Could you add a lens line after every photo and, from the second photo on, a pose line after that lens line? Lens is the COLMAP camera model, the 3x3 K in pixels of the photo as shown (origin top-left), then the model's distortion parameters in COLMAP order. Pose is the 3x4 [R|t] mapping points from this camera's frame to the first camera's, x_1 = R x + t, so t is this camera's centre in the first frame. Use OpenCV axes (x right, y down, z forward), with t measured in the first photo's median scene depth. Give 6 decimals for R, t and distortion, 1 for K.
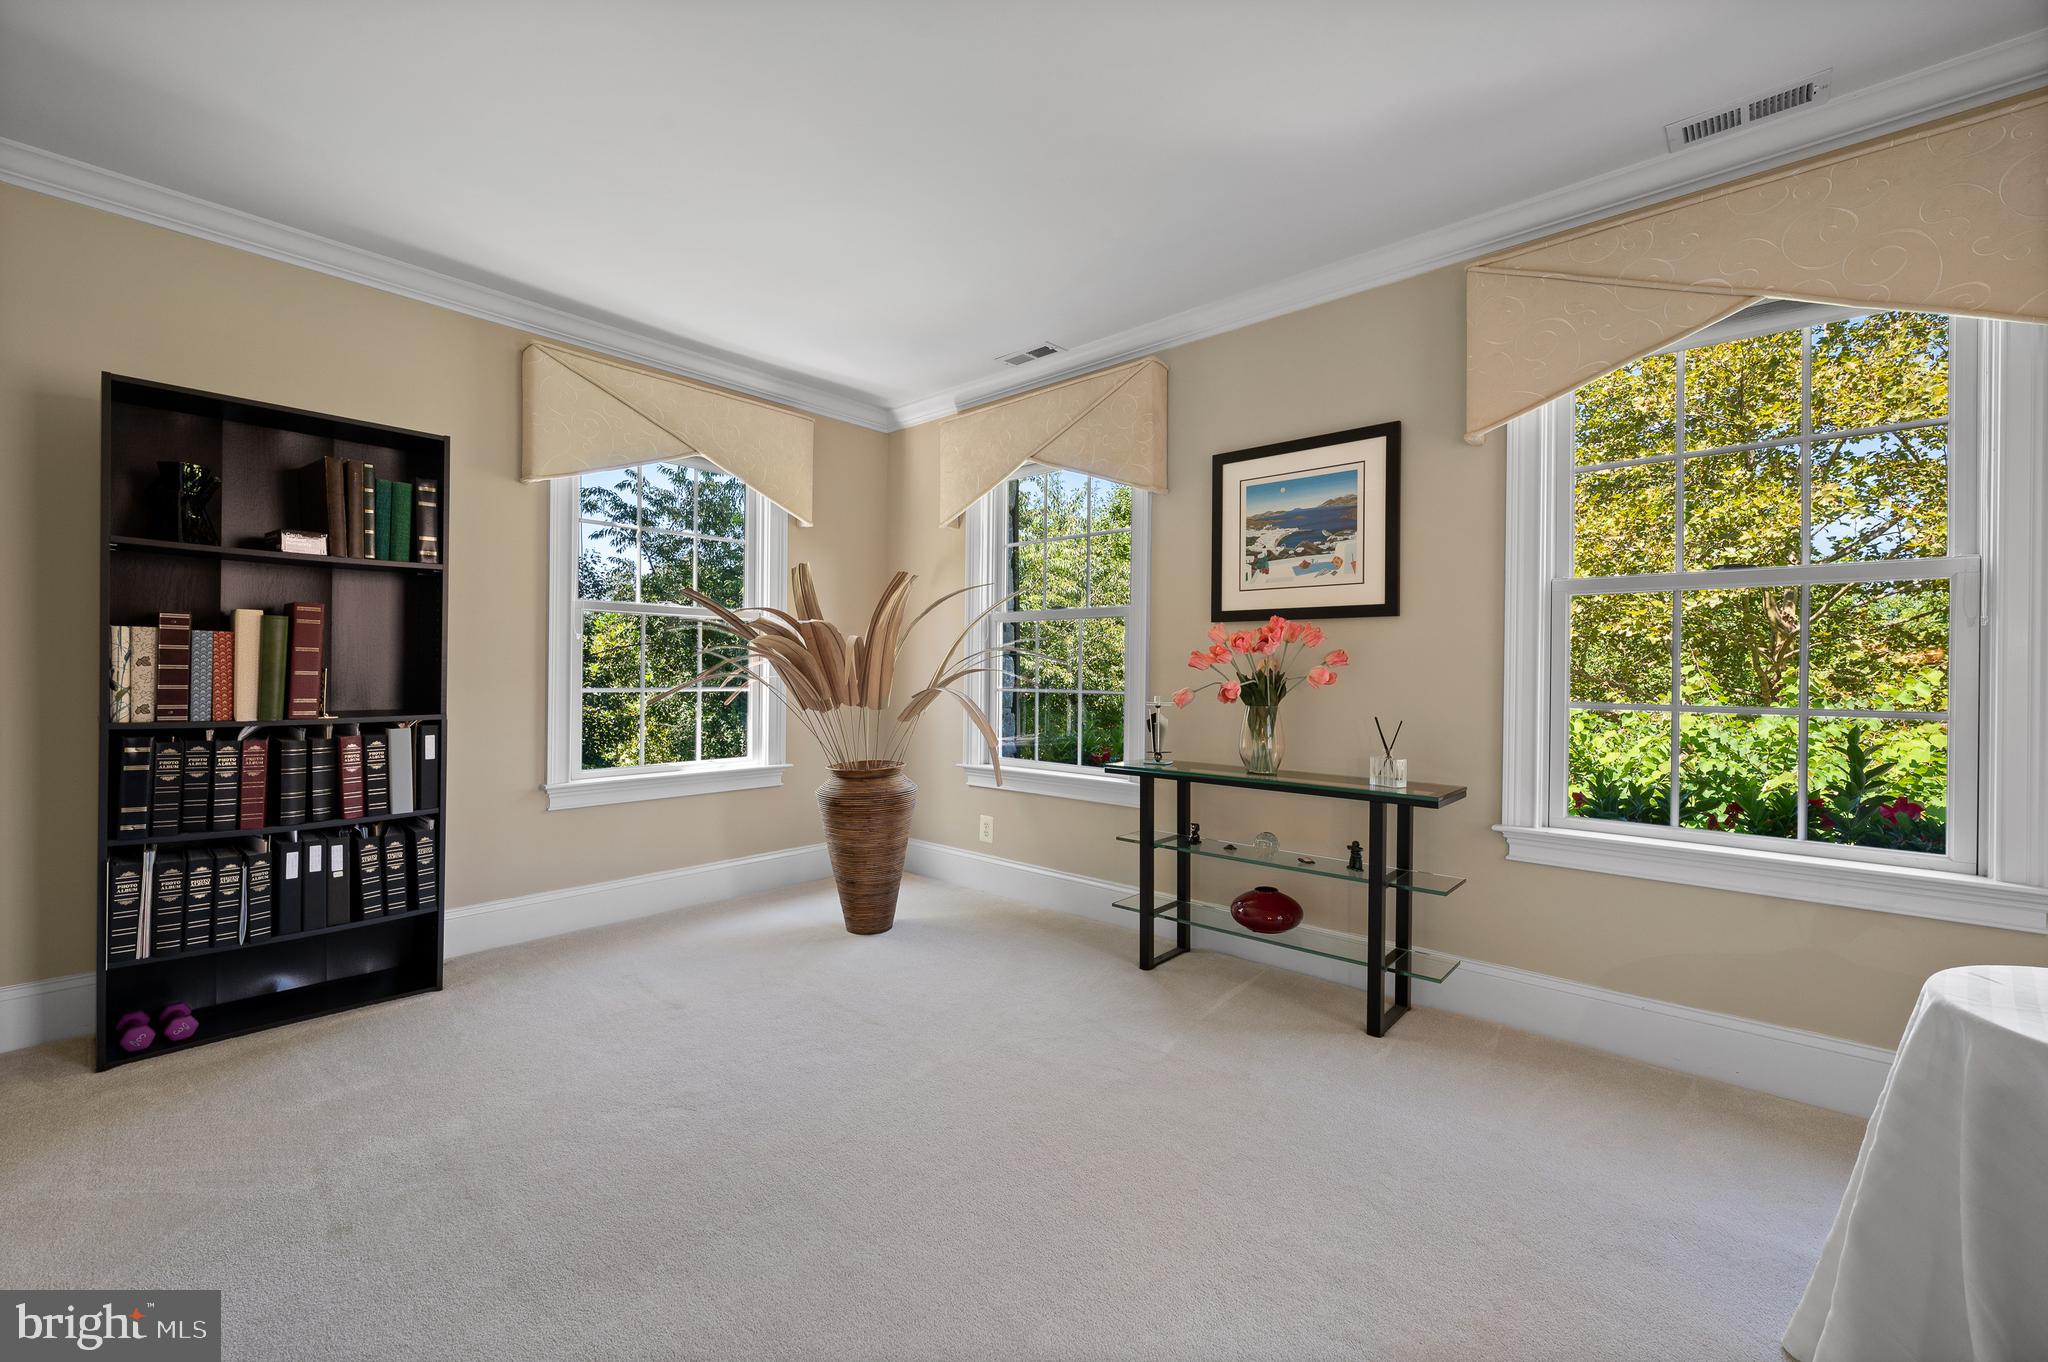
lens RADIAL K [[852.0, 0, 1002.0], [0, 852.0, 657.9], [0, 0, 1]] dist [0.001234, -0.000143]
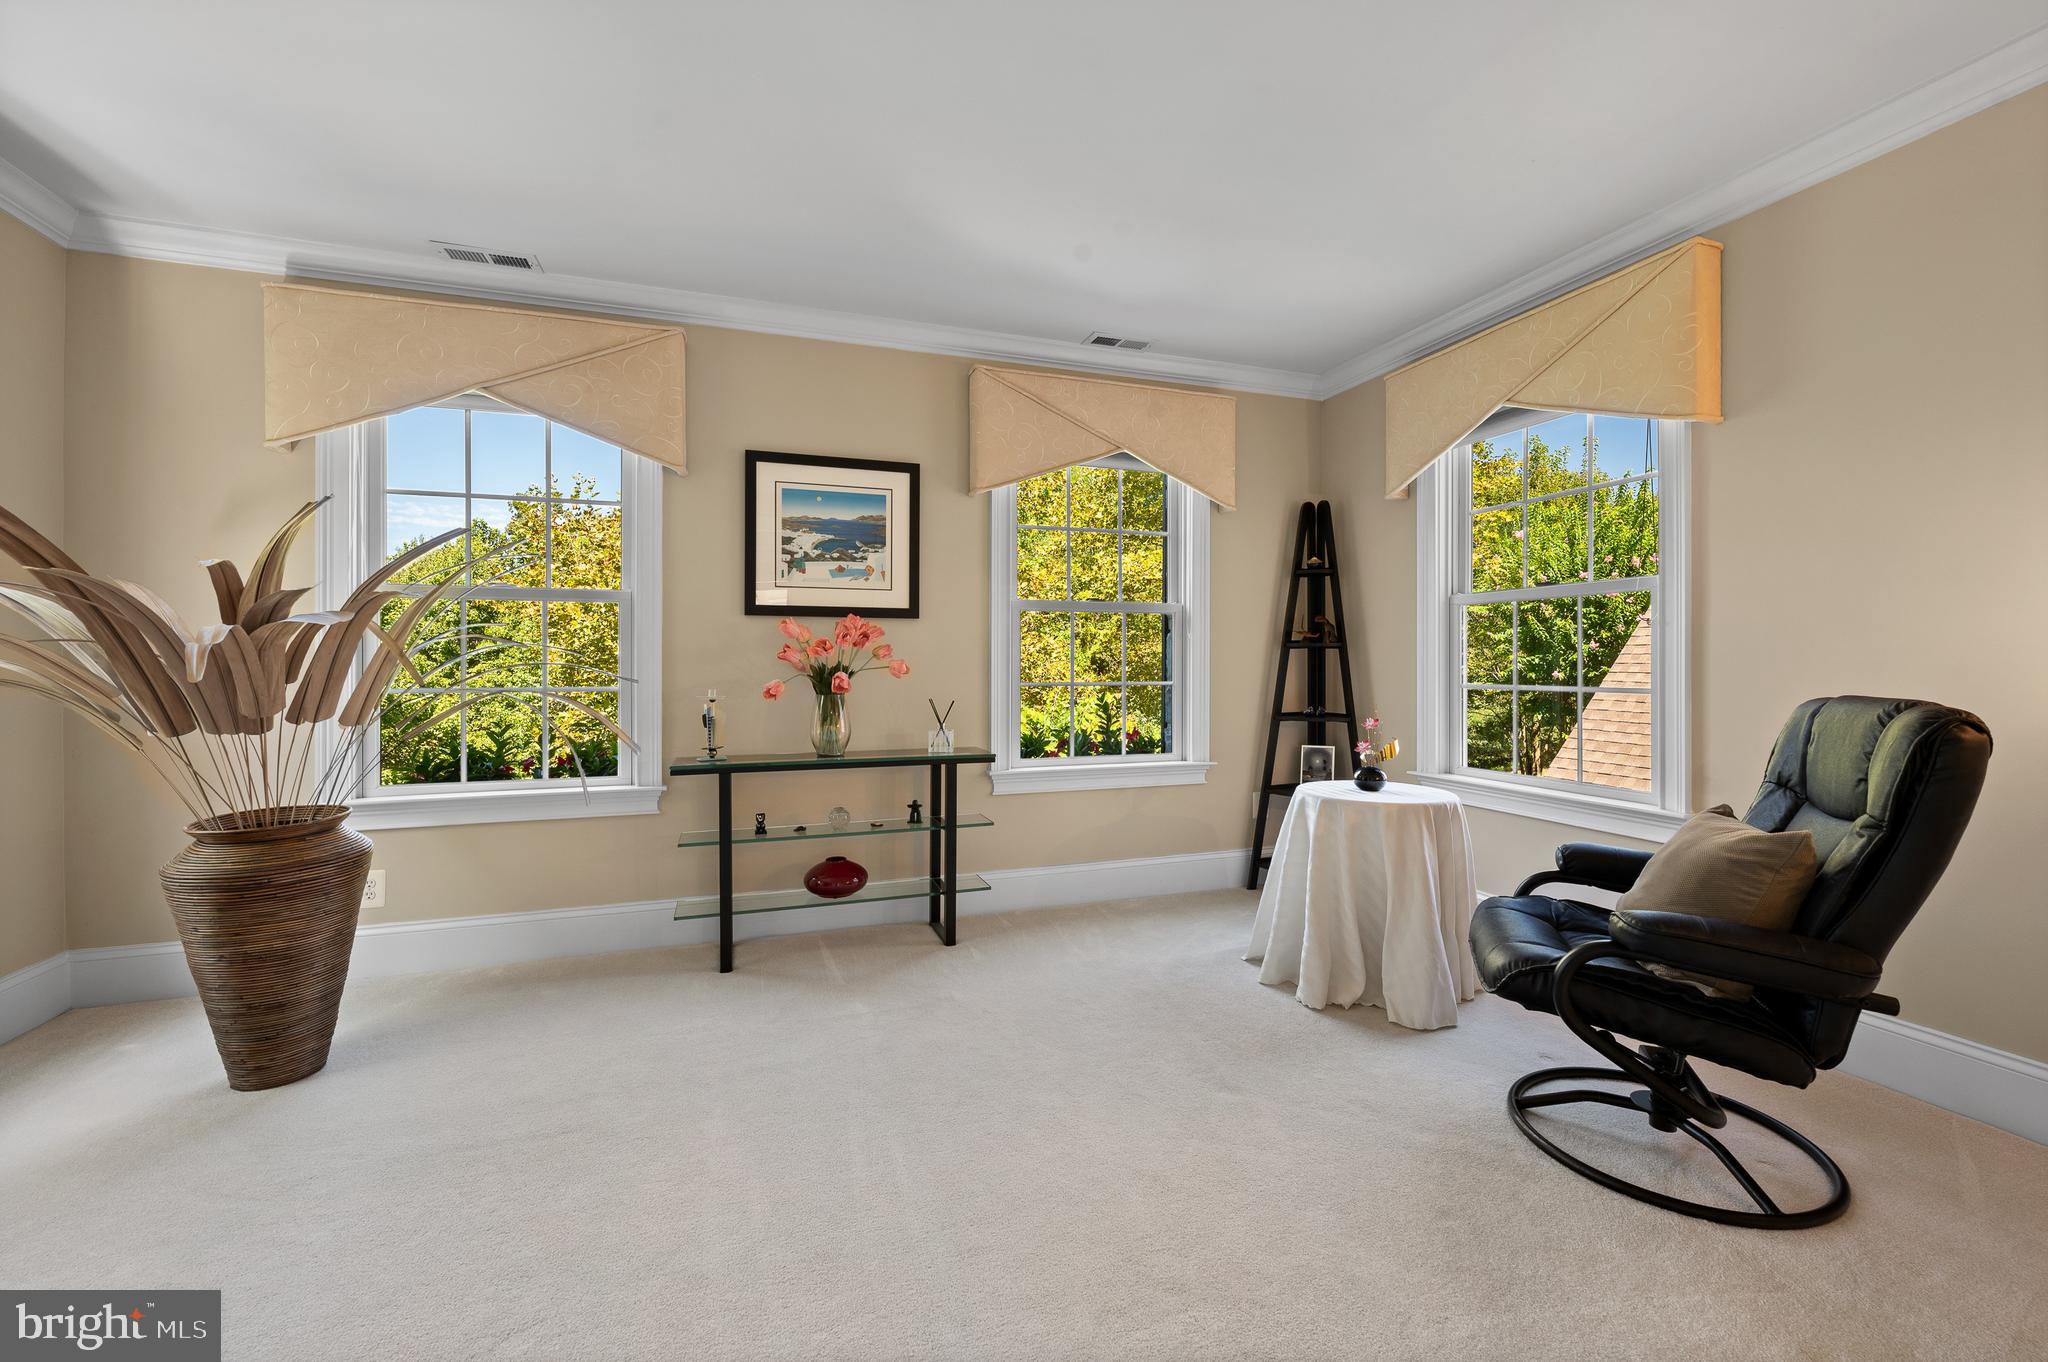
lens RADIAL K [[830.1, 0, 1028.6], [0, 830.1, 665.6], [0, 0, 1]] dist [-0.003517, 0.000794]
pose [[0.456206, -0.001313, 0.889873, -0.512161], [-0.003486, 0.999989, 0.003262, 0.014618], [-0.889867, -0.004590, 0.456196, 0.271222]]
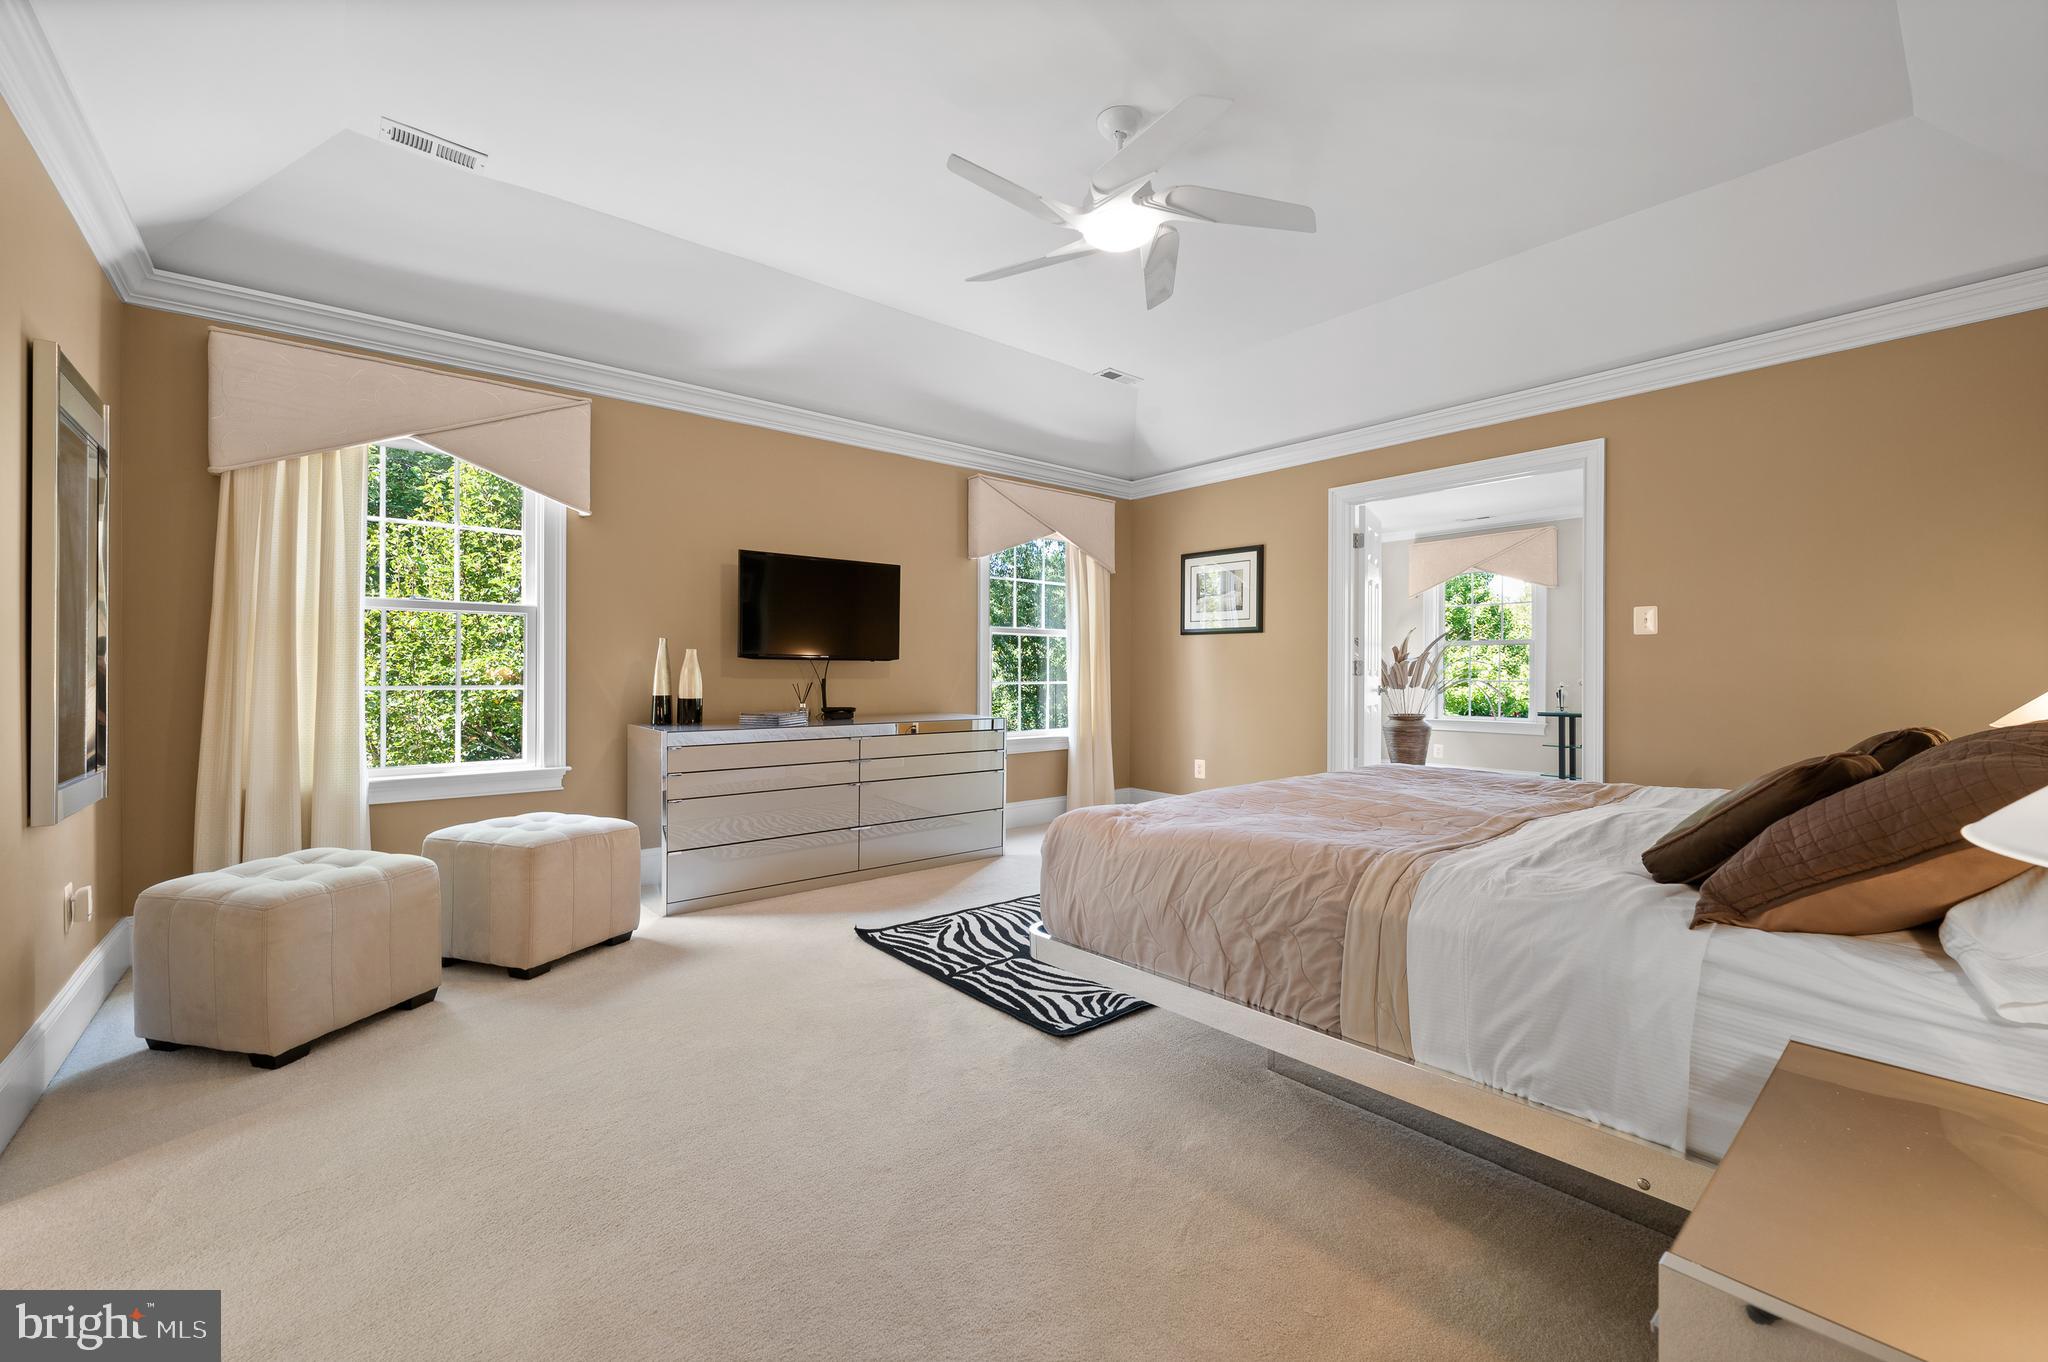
lens RADIAL K [[830.1, 0, 1019.5], [0, 830.1, 680.4], [0, 0, 1]] dist [-0.003517, 0.000794]
pose [[0.993075, 0.000550, -0.117483, -1.027610], [0.000981, 0.999915, 0.012969, 0.012258], [0.117480, -0.012994, 0.992990, -1.402494]]
